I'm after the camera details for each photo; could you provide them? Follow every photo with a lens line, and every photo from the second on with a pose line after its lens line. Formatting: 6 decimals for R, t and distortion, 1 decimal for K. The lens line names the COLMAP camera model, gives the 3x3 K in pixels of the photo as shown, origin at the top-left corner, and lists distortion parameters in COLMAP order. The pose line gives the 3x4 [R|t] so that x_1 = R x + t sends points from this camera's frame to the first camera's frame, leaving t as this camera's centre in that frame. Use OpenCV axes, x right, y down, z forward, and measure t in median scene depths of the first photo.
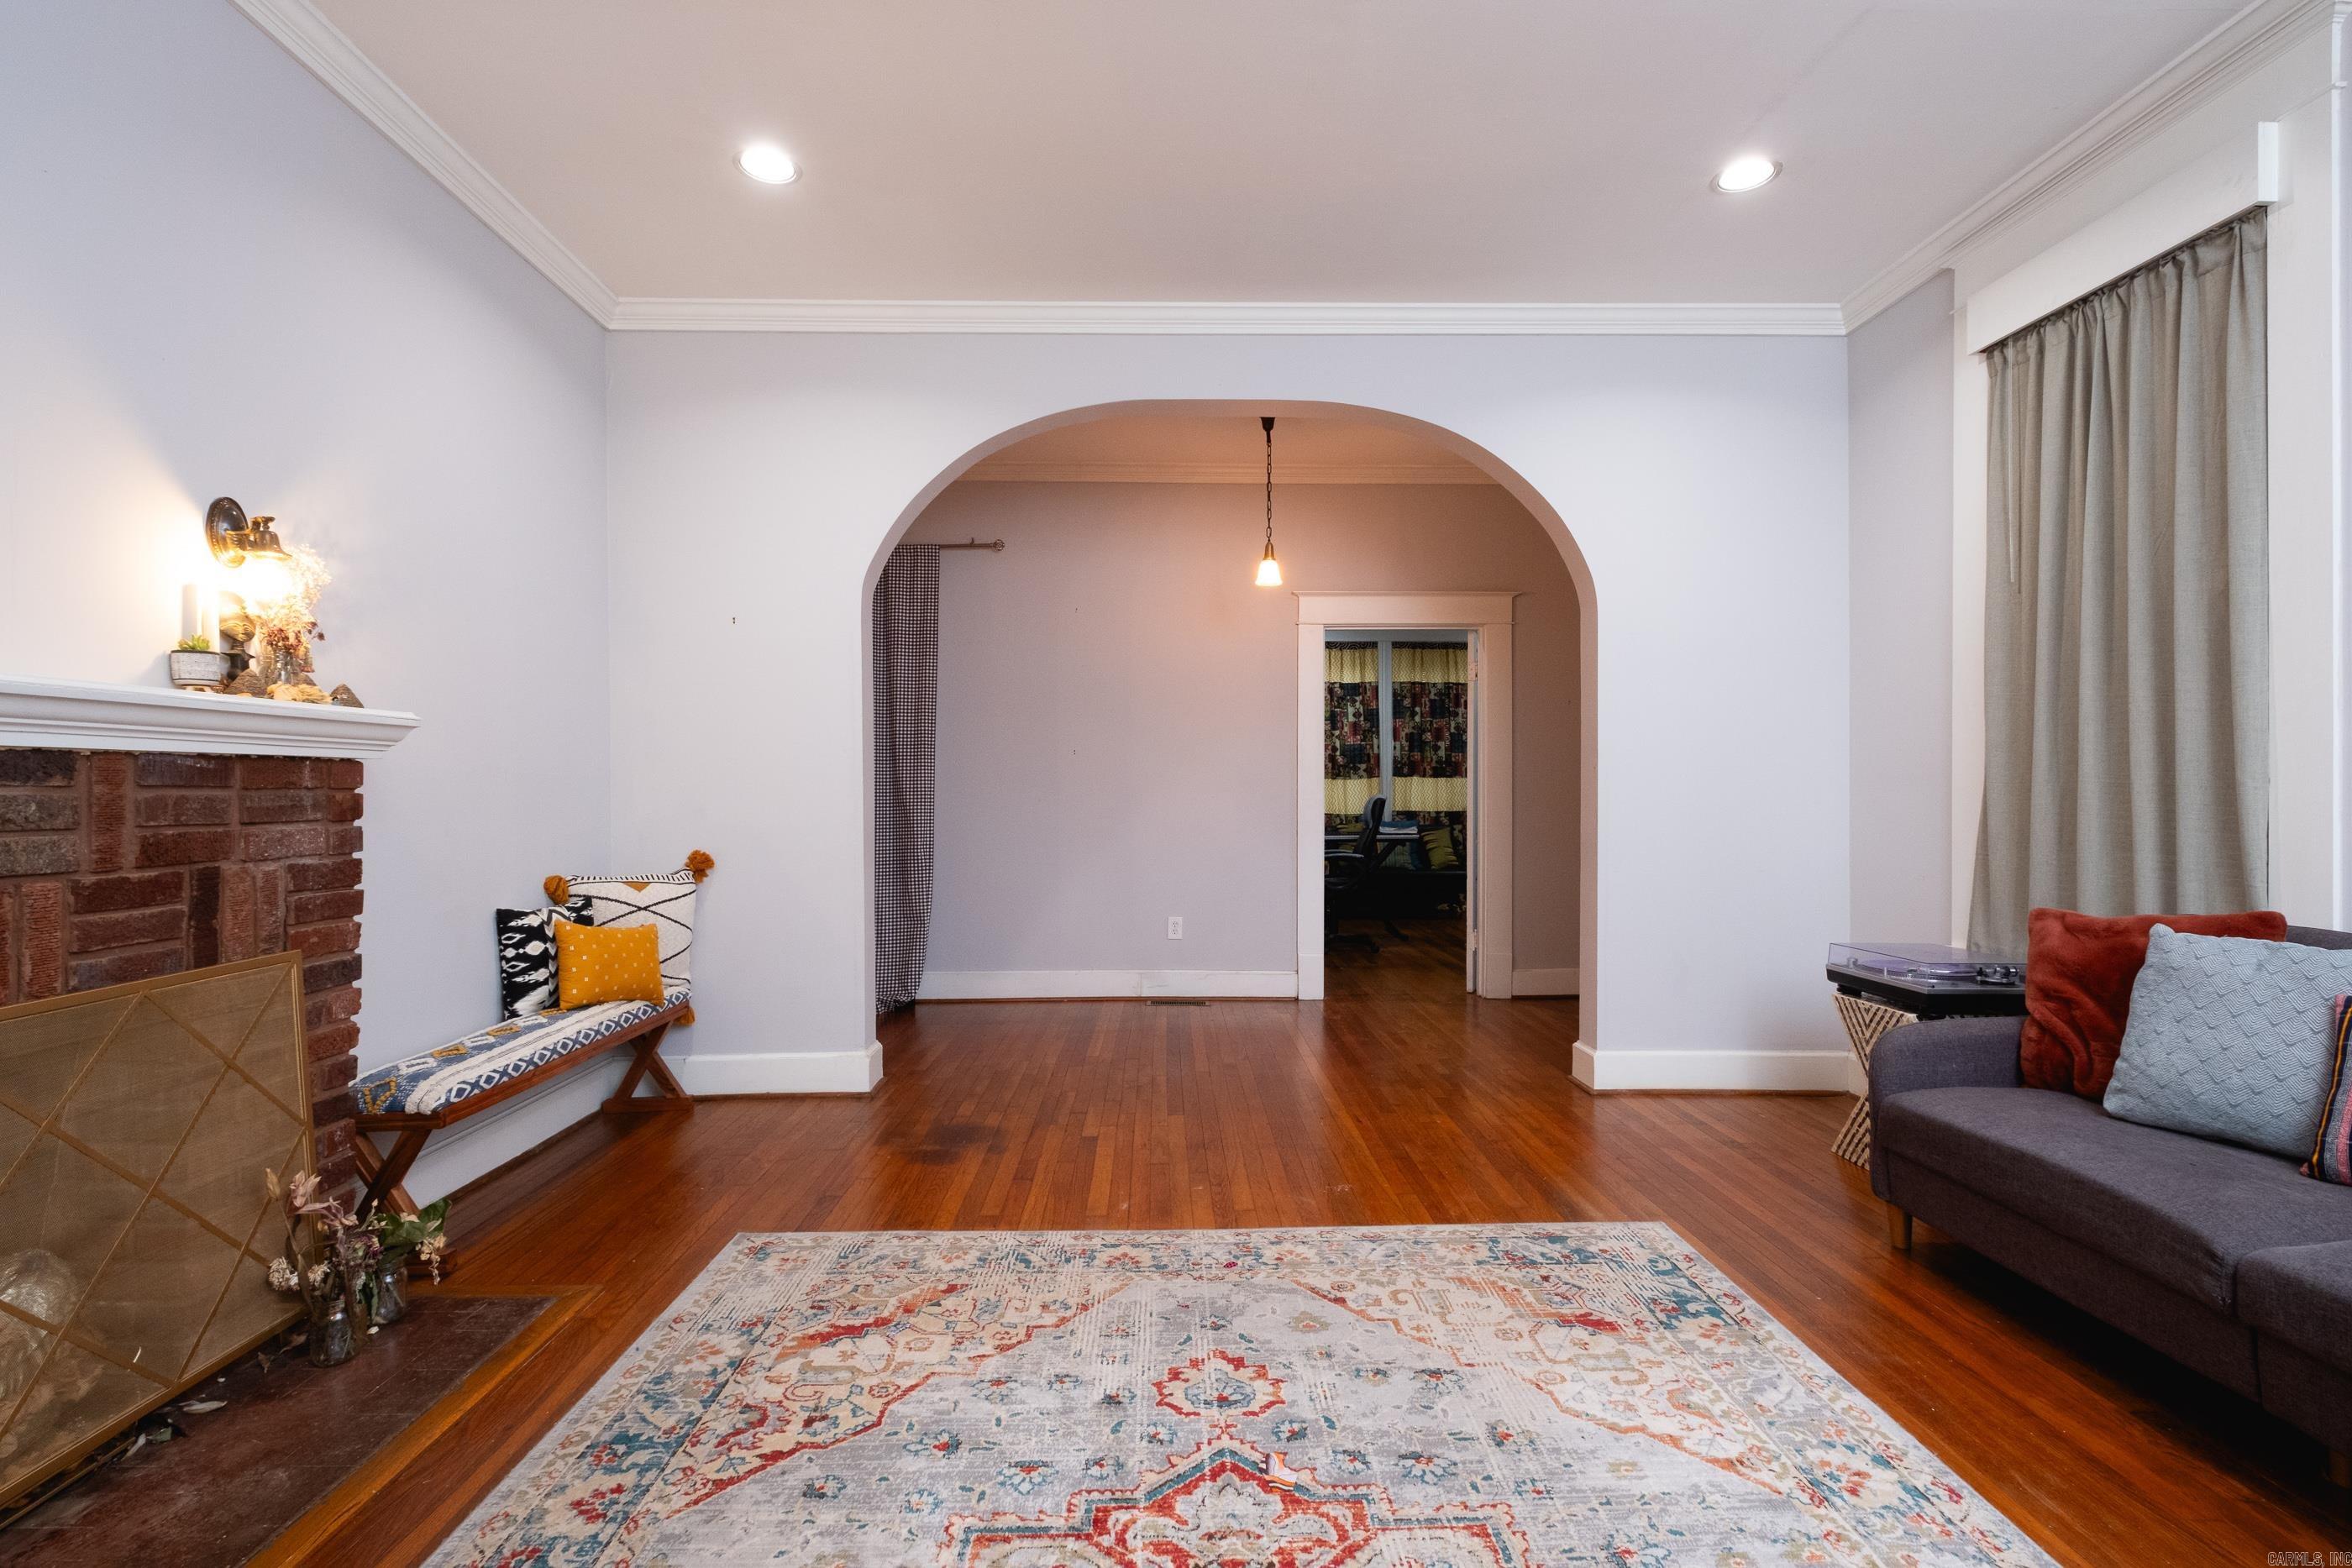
lens RADIAL K [[1061.2, 0, 1176.0], [0, 1061.2, 784.0], [0, 0, 1]] dist [0.002254, -0.006102]
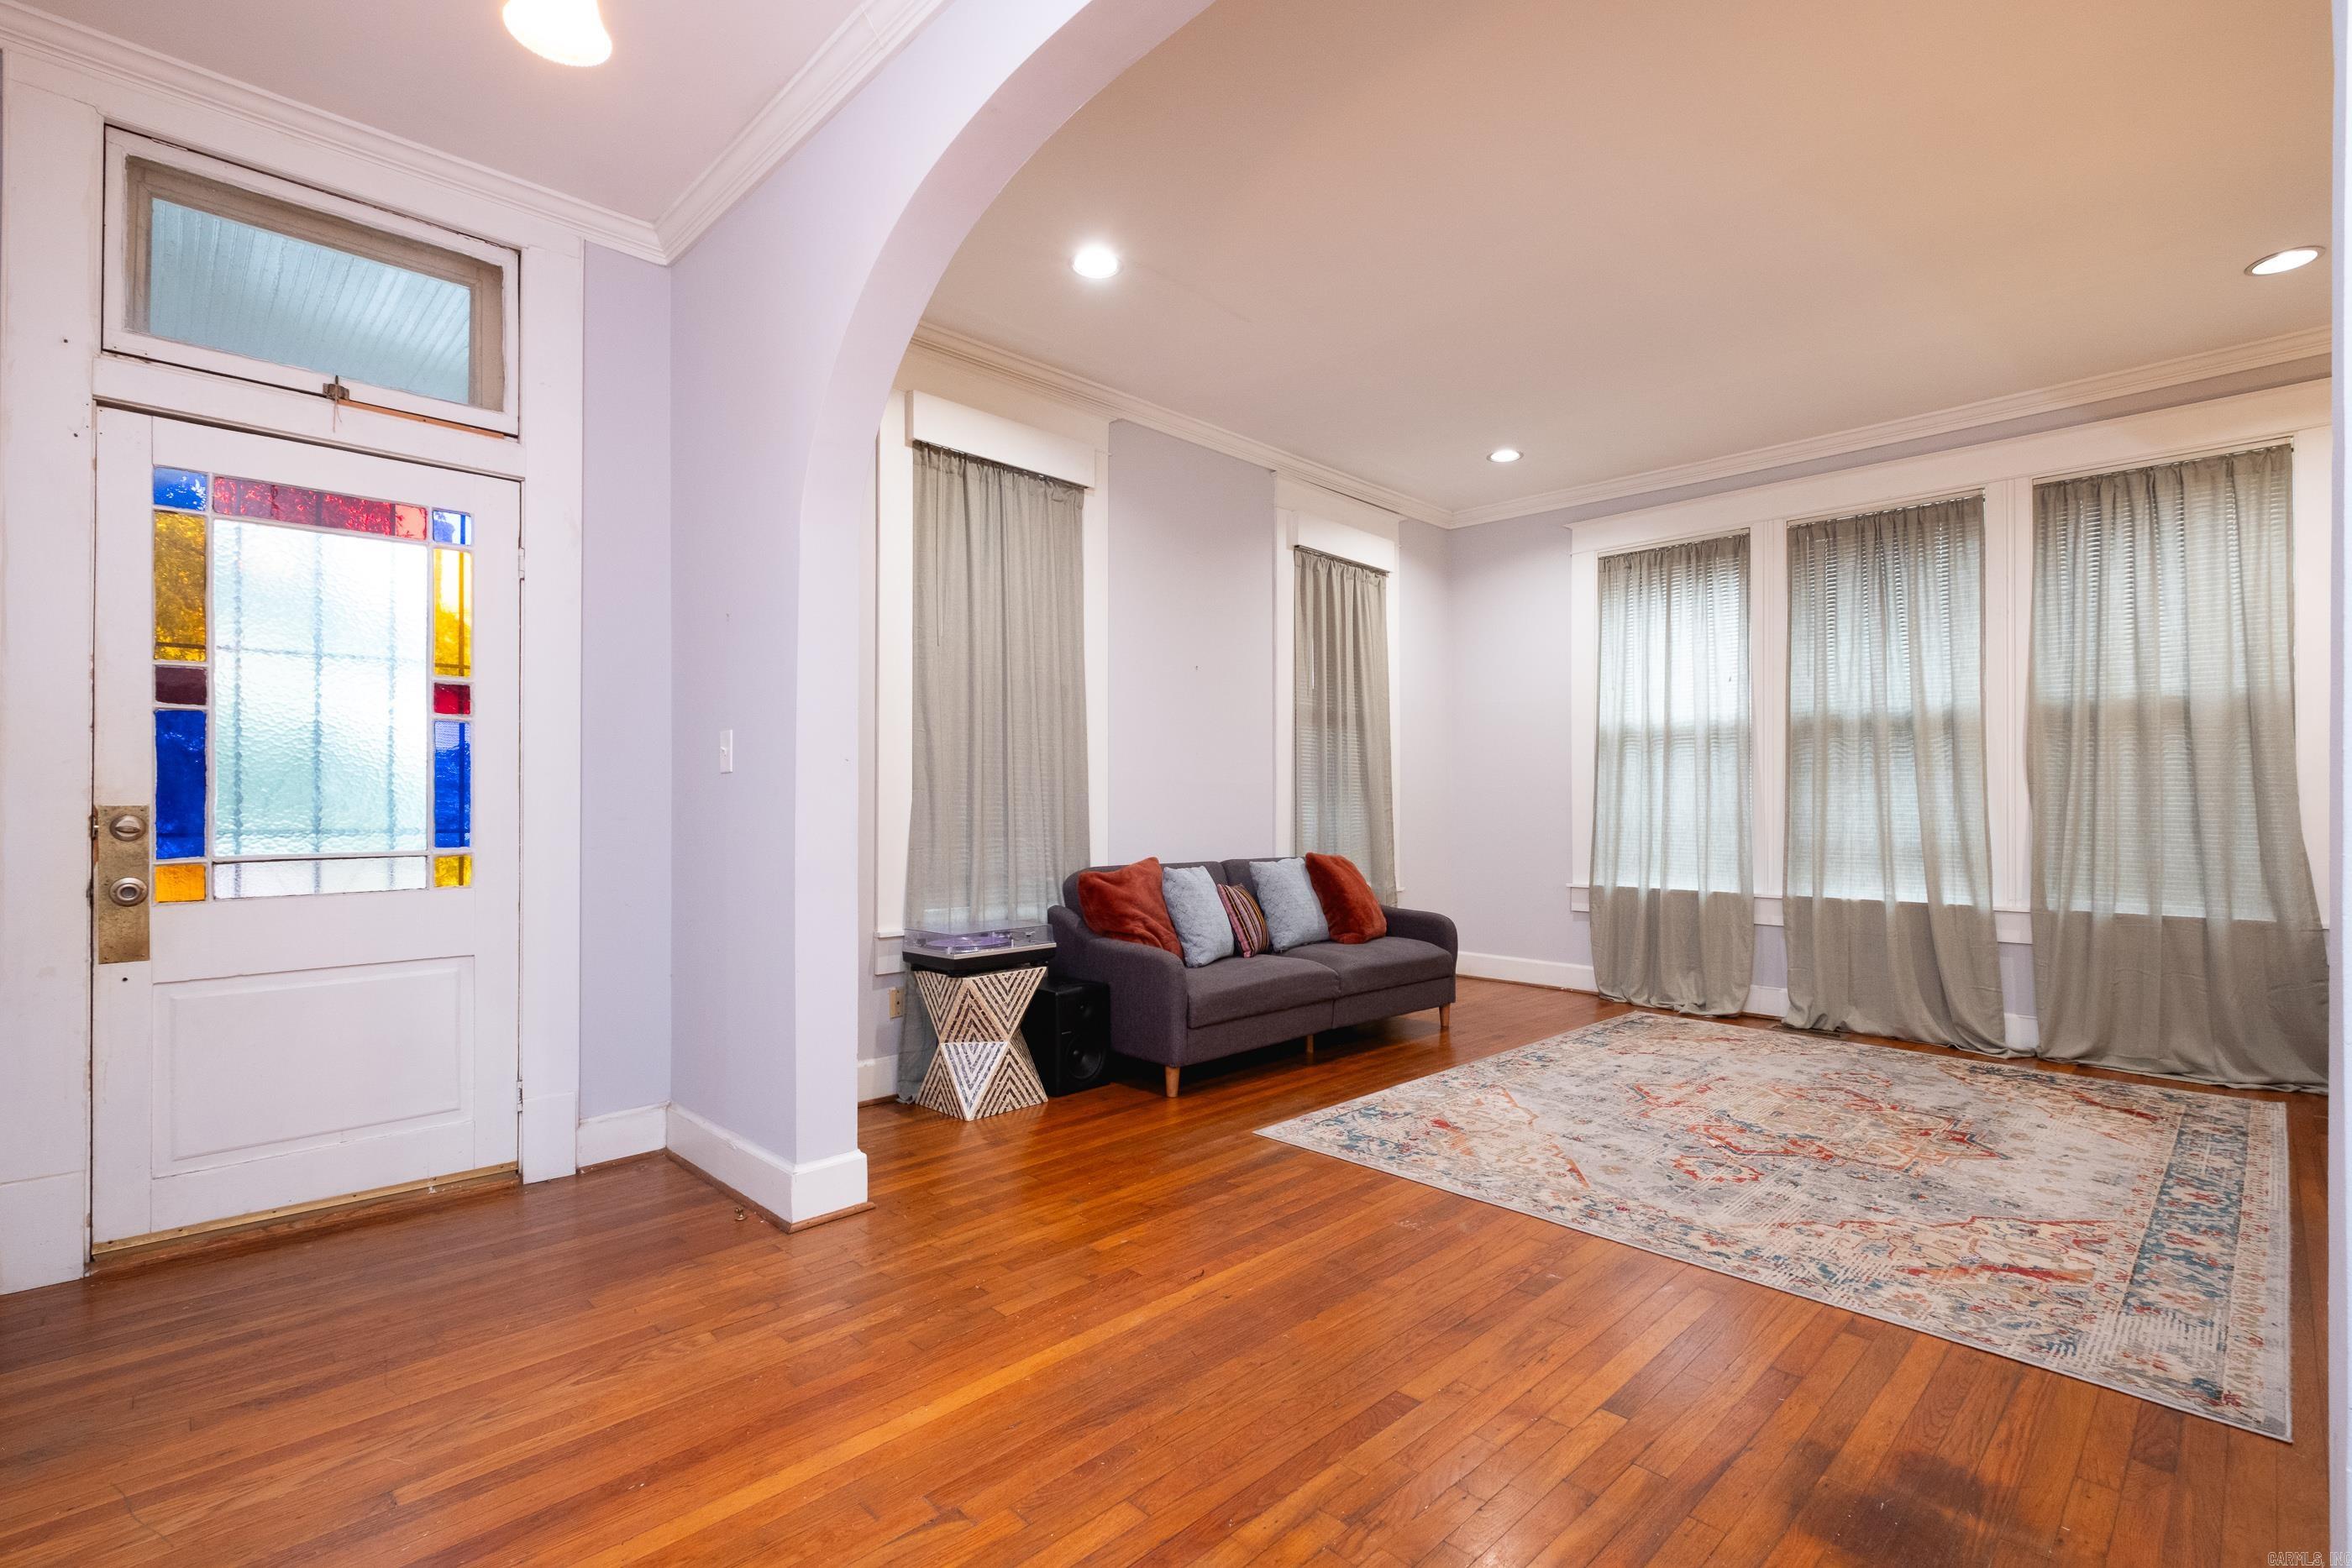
lens RADIAL K [[1061.2, 0, 1176.0], [0, 1061.2, 784.0], [0, 0, 1]] dist [0.002254, -0.006102]
pose [[-0.682832, 0.017555, 0.730365, -0.527898], [-0.002909, 0.999638, -0.026747, 0.035787], [-0.730570, -0.020388, -0.682534, 2.452649]]
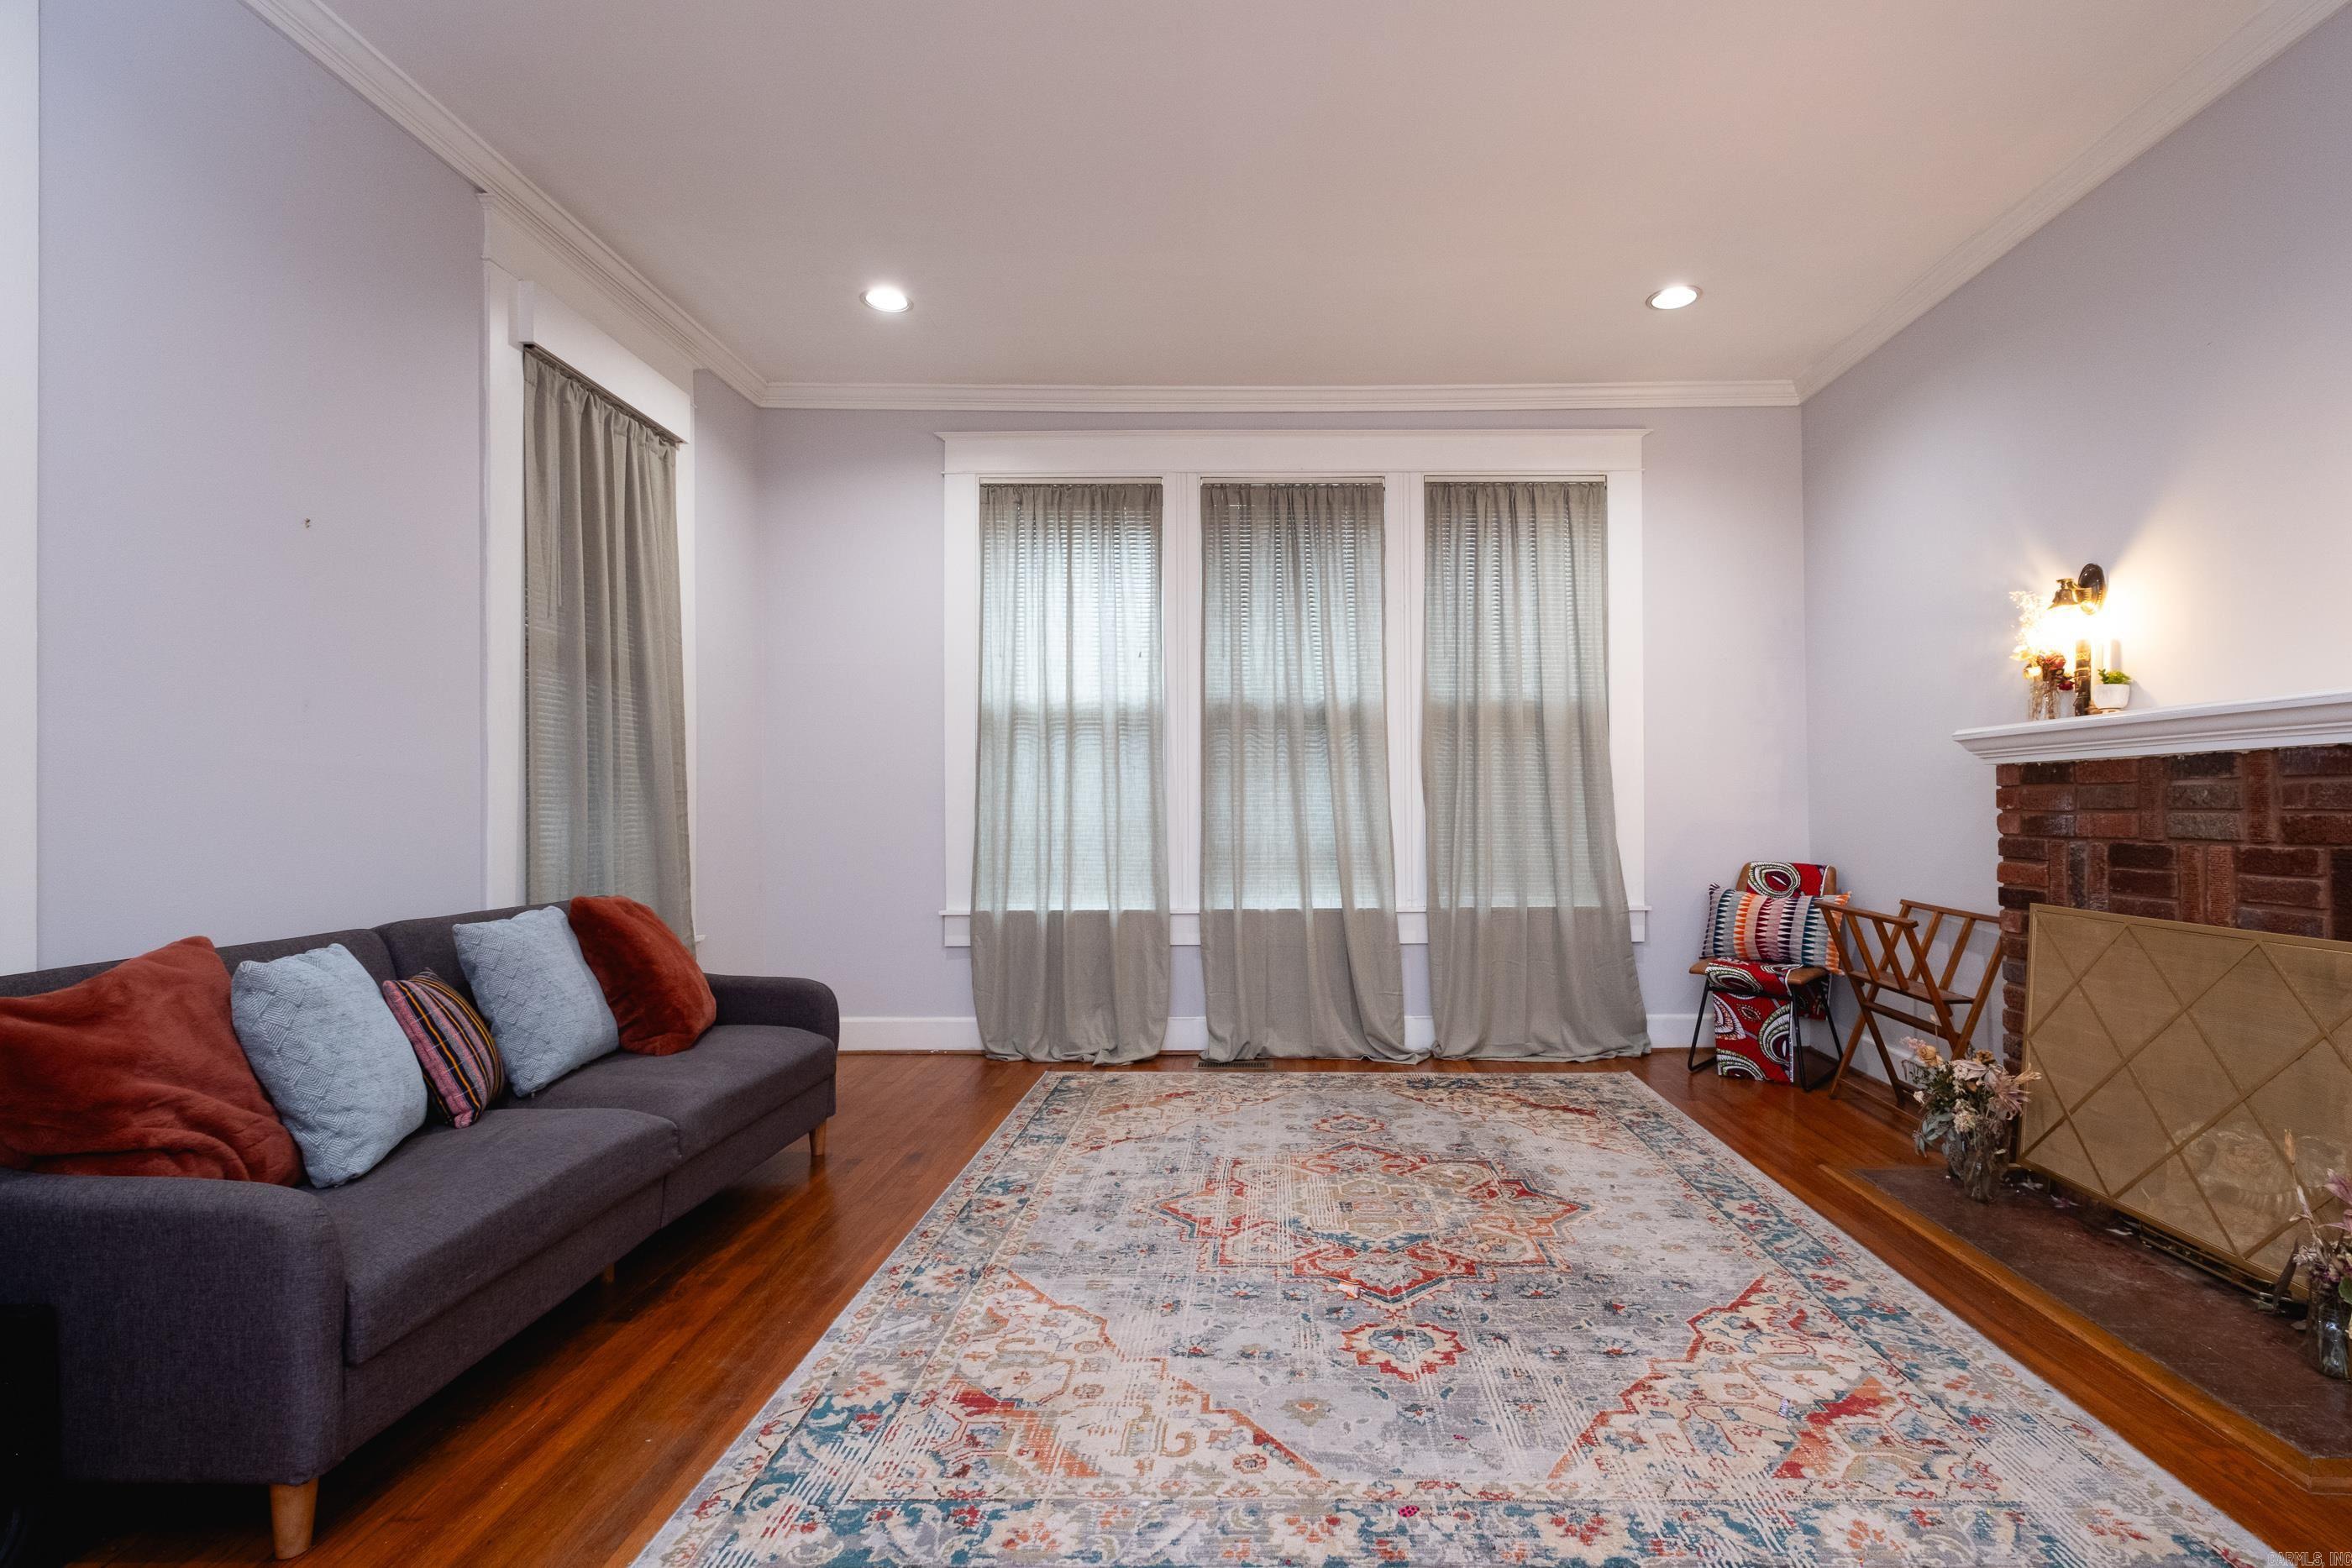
lens RADIAL K [[1094.2, 0, 1253.0], [0, 1094.2, 793.2], [0, 0, 1]] dist [0.011907, -0.010635]
pose [[-0.999654, 0.009301, 0.024625, 0.145470], [0.008922, 0.999841, -0.015452, 0.026303], [-0.024764, -0.015227, -0.999577, 1.934576]]
